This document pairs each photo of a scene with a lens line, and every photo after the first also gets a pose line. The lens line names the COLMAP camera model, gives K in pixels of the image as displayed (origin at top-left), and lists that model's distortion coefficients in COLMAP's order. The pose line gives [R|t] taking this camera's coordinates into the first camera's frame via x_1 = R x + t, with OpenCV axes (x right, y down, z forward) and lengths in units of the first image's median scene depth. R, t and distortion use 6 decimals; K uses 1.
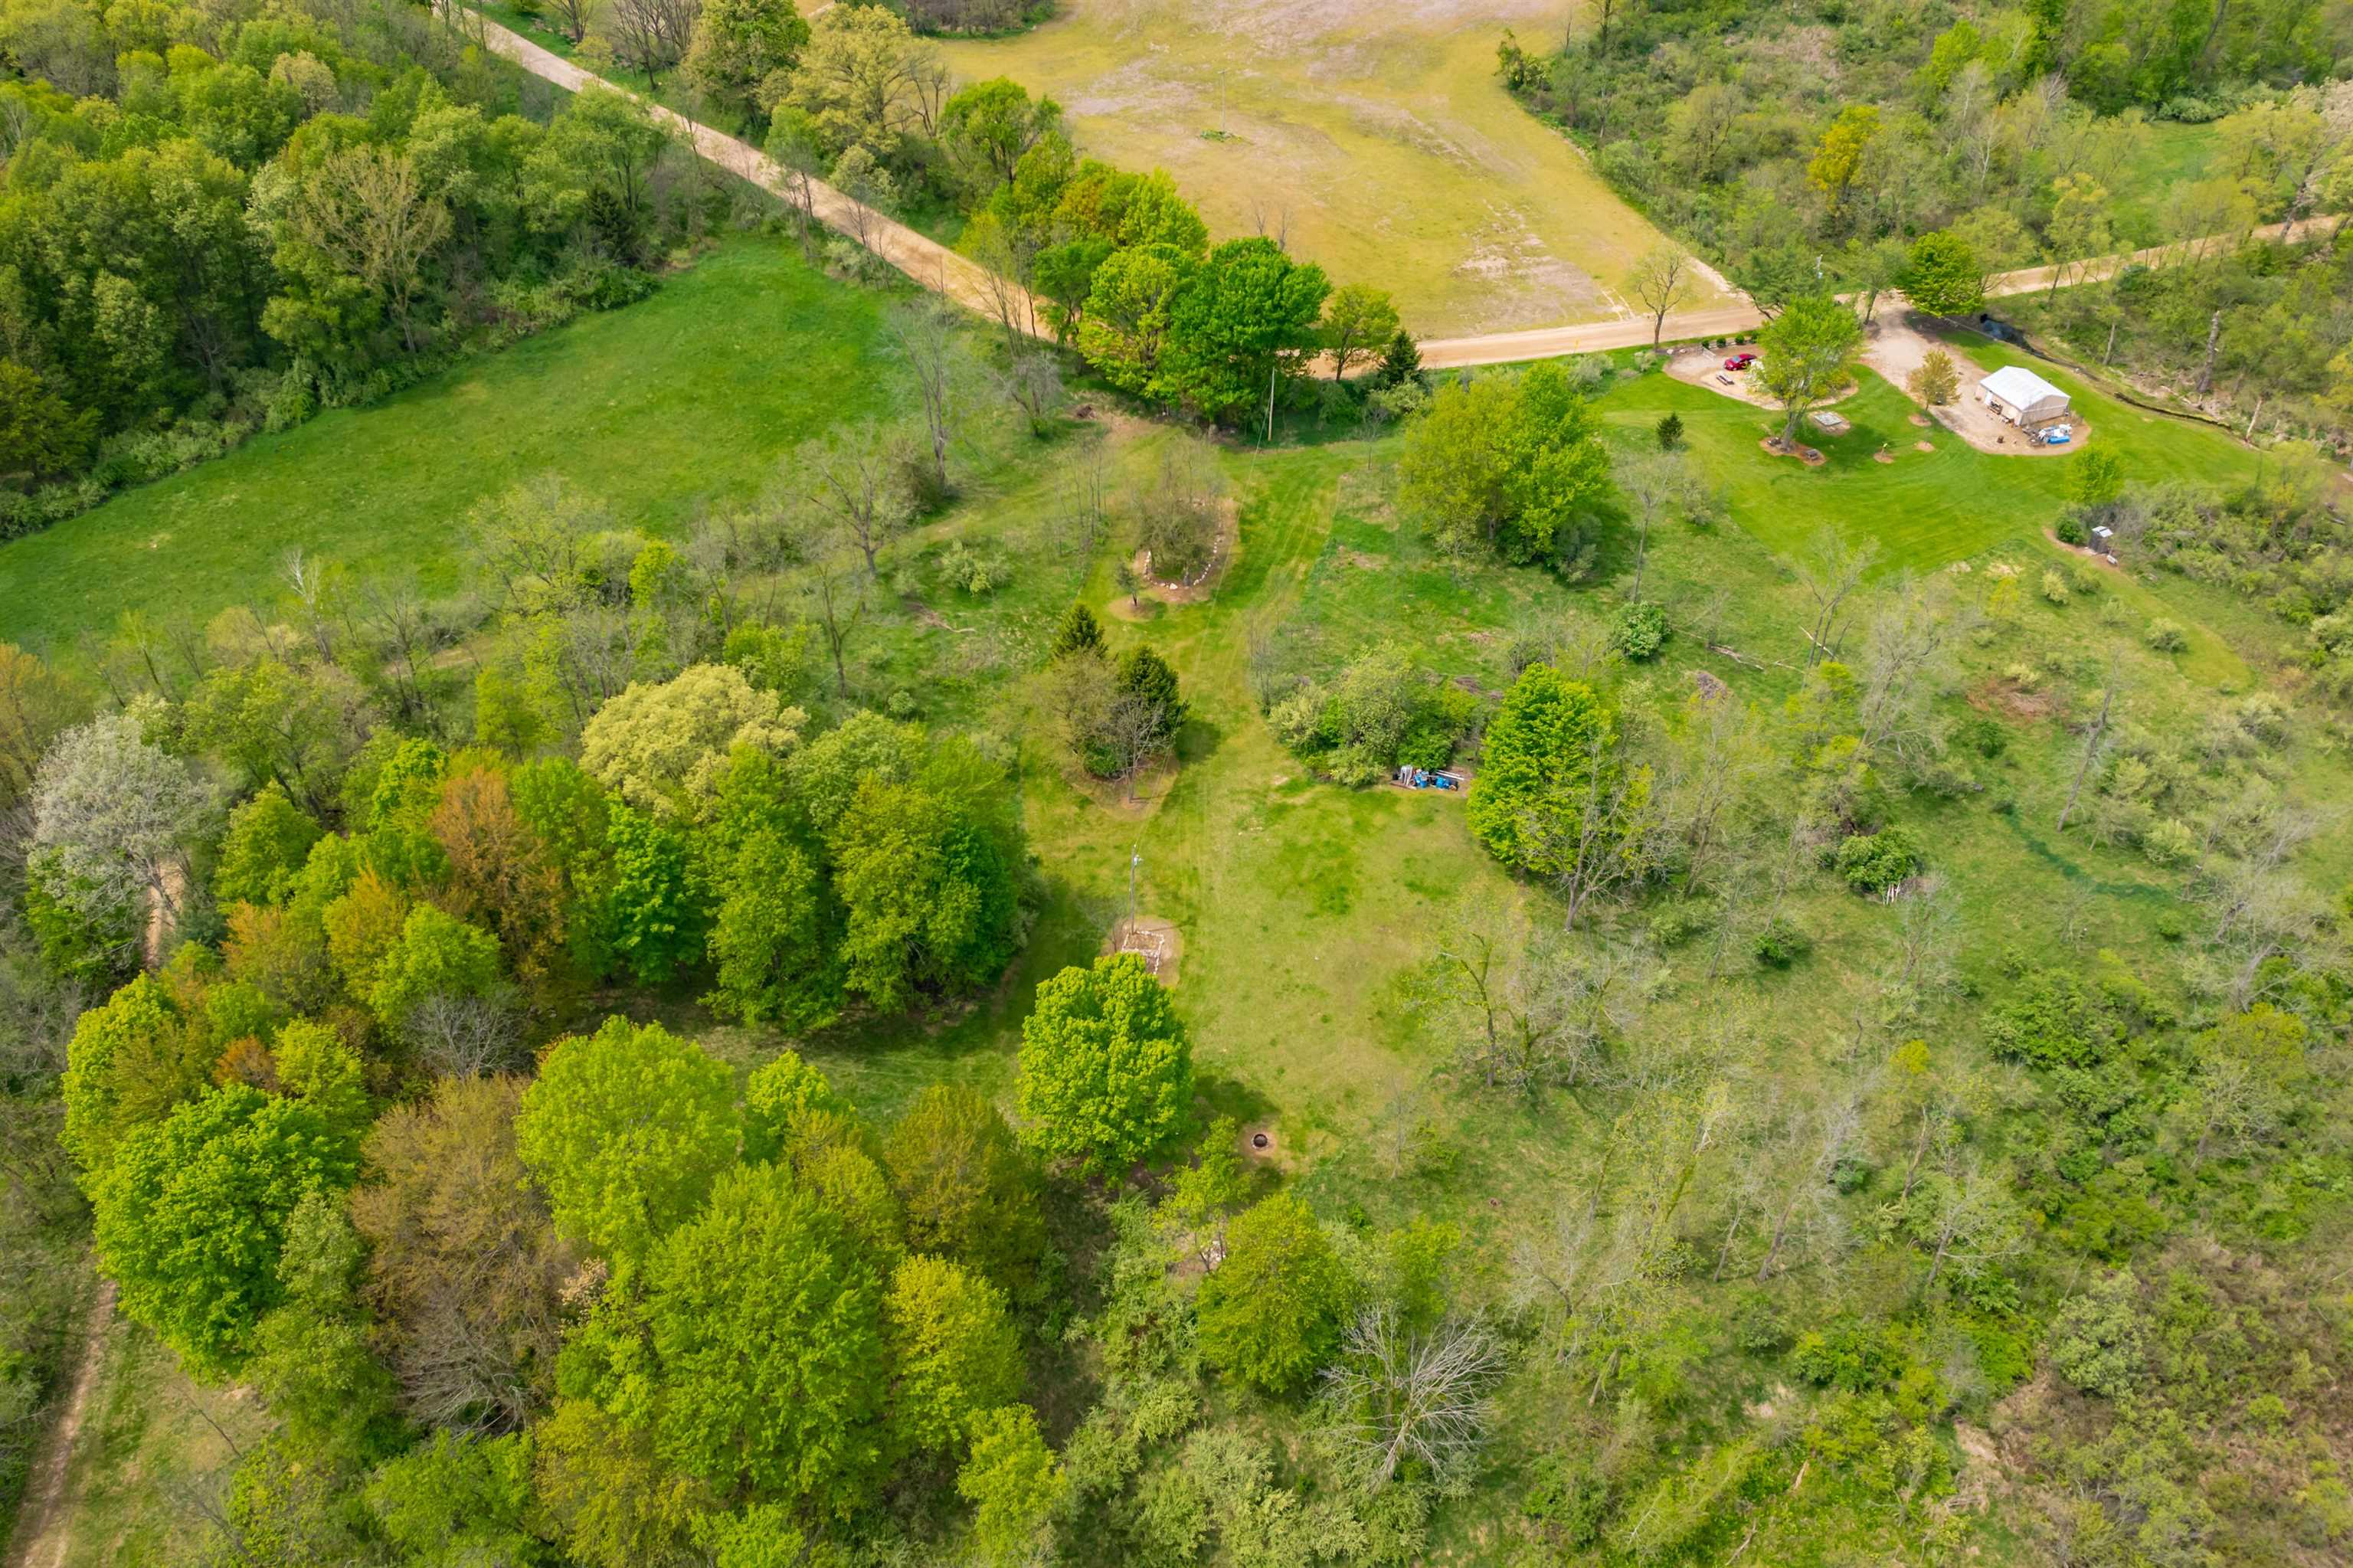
lens RADIAL K [[1624.9, 0, 1290.7], [0, 1624.9, 785.6], [0, 0, 1]] dist [-0.030170, 0.014472]
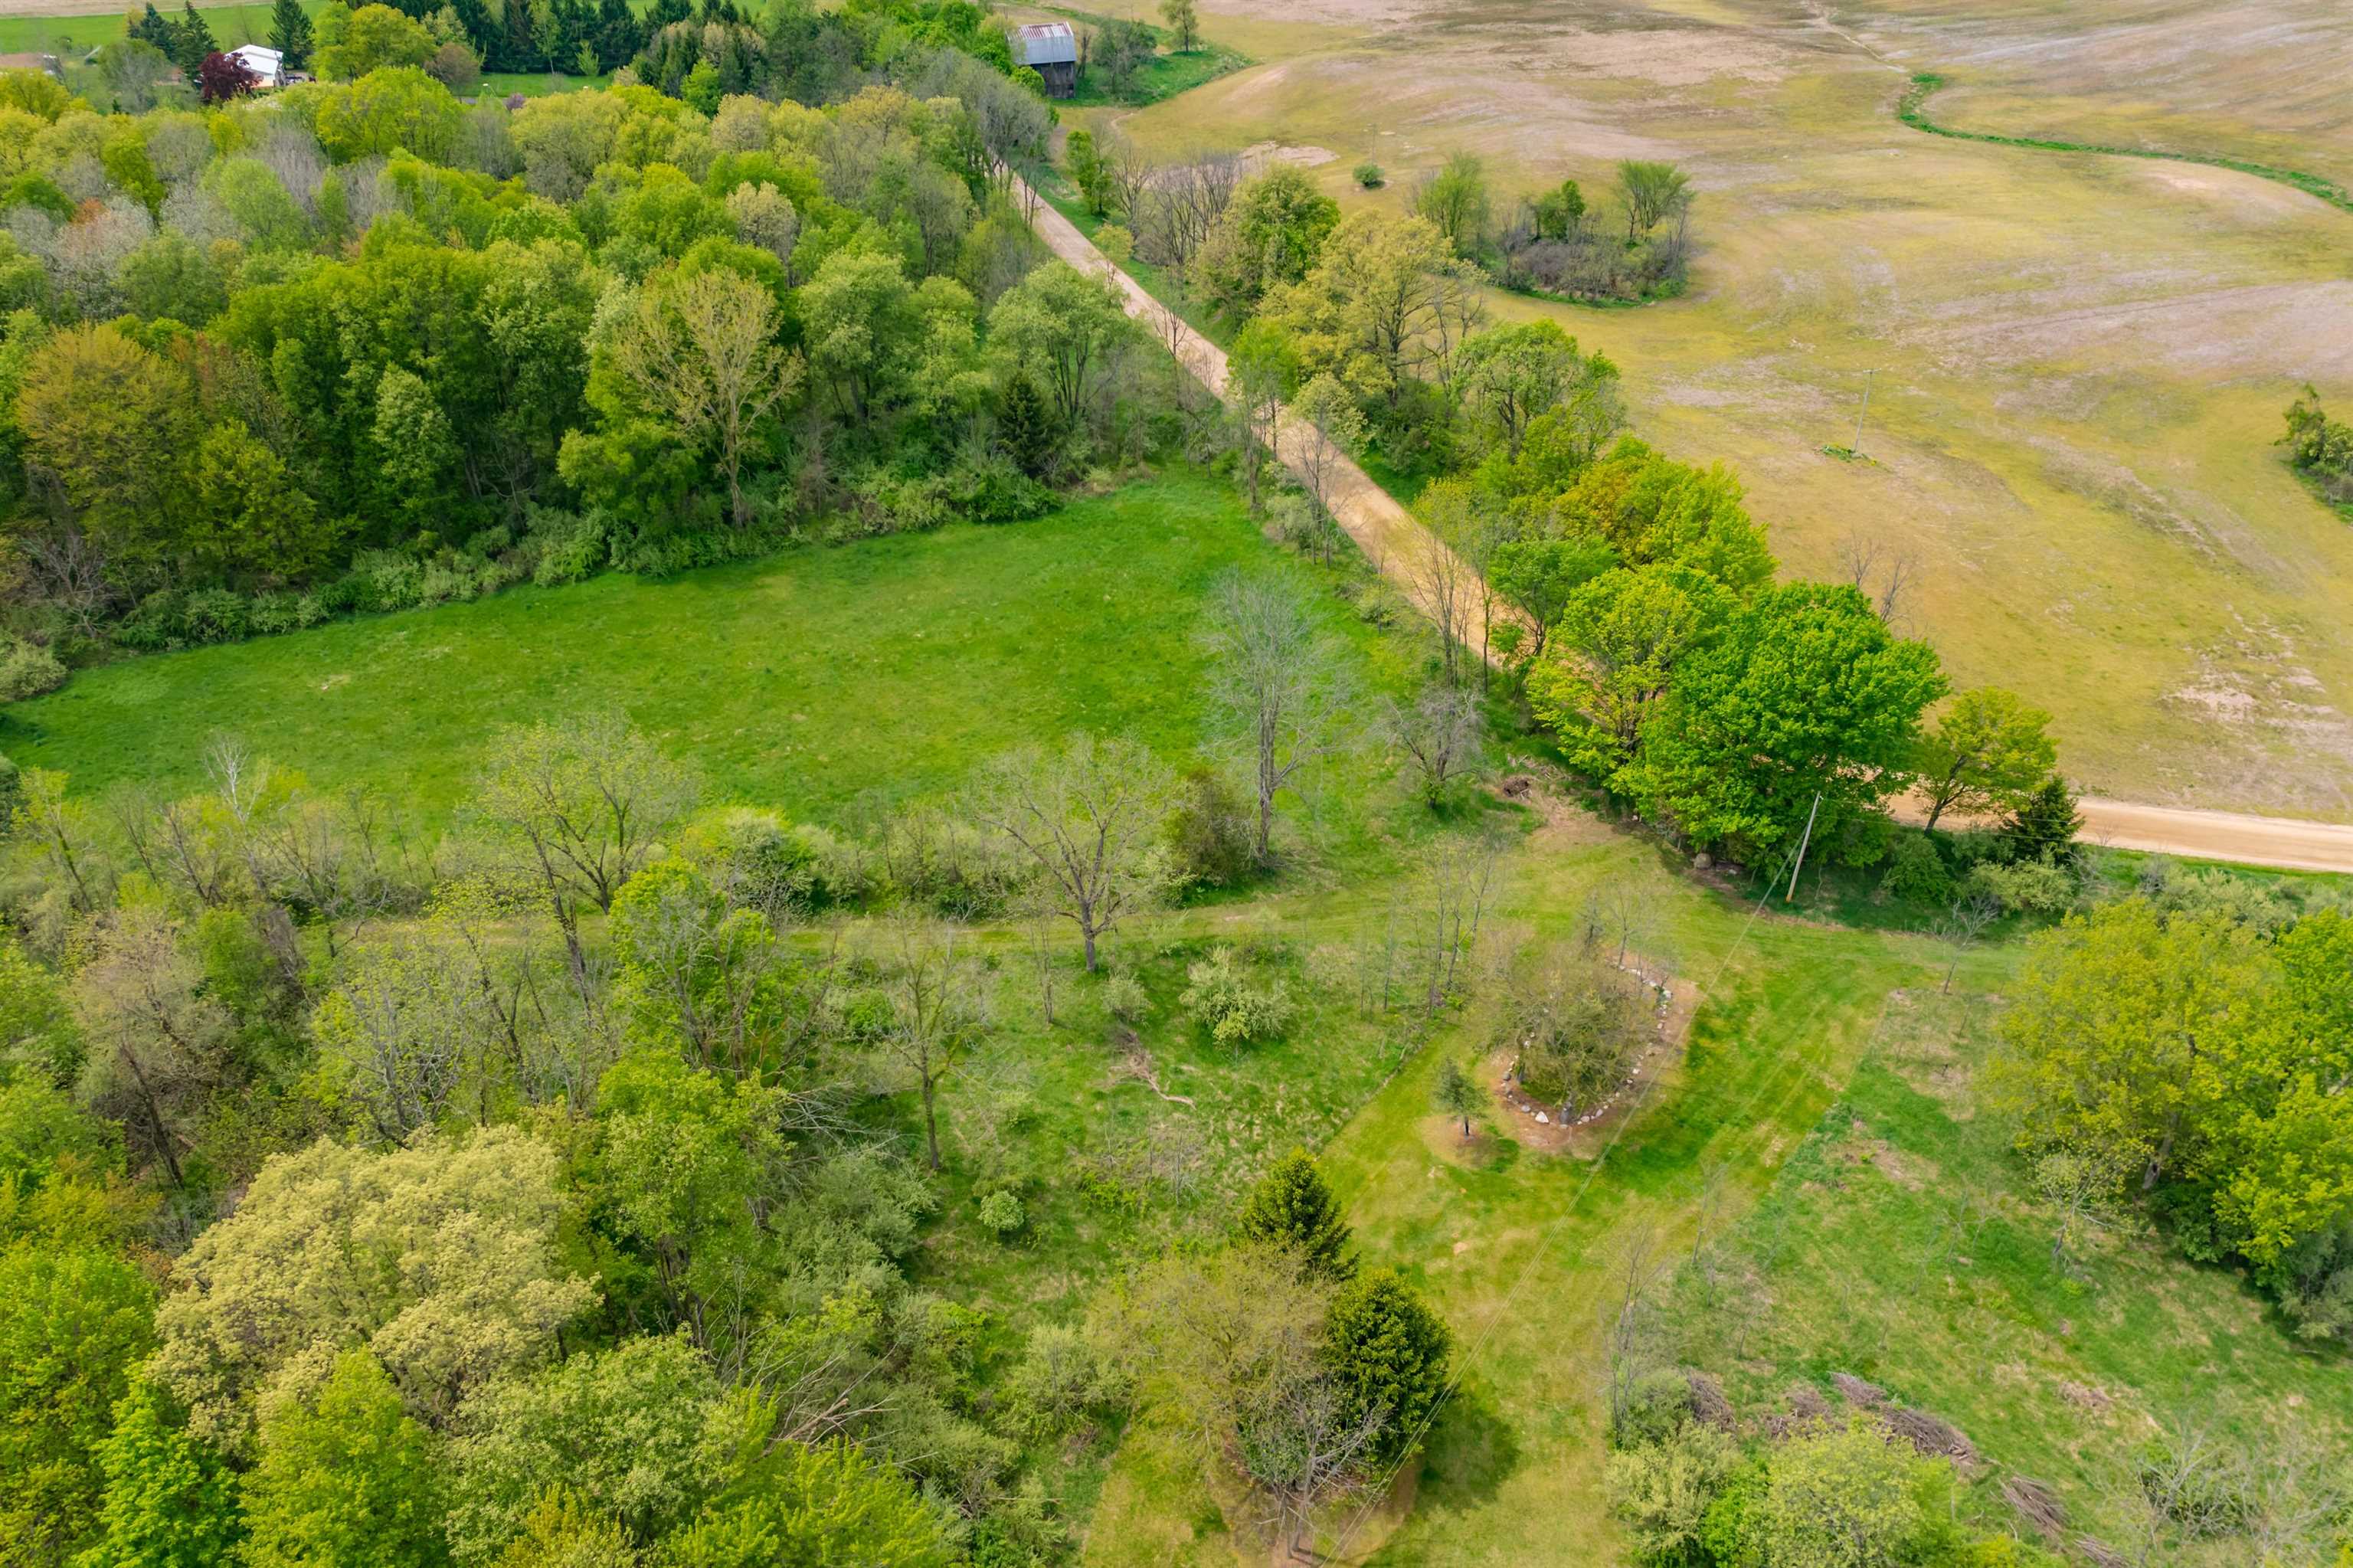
lens RADIAL K [[1624.9, 0, 1290.7], [0, 1624.9, 785.6], [0, 0, 1]] dist [-0.030170, 0.014472]
pose [[0.910224, 0.225129, -0.347577, 0.019101], [-0.285714, 0.948961, -0.133568, -0.119040], [0.299767, 0.220885, 0.928089, 0.365882]]
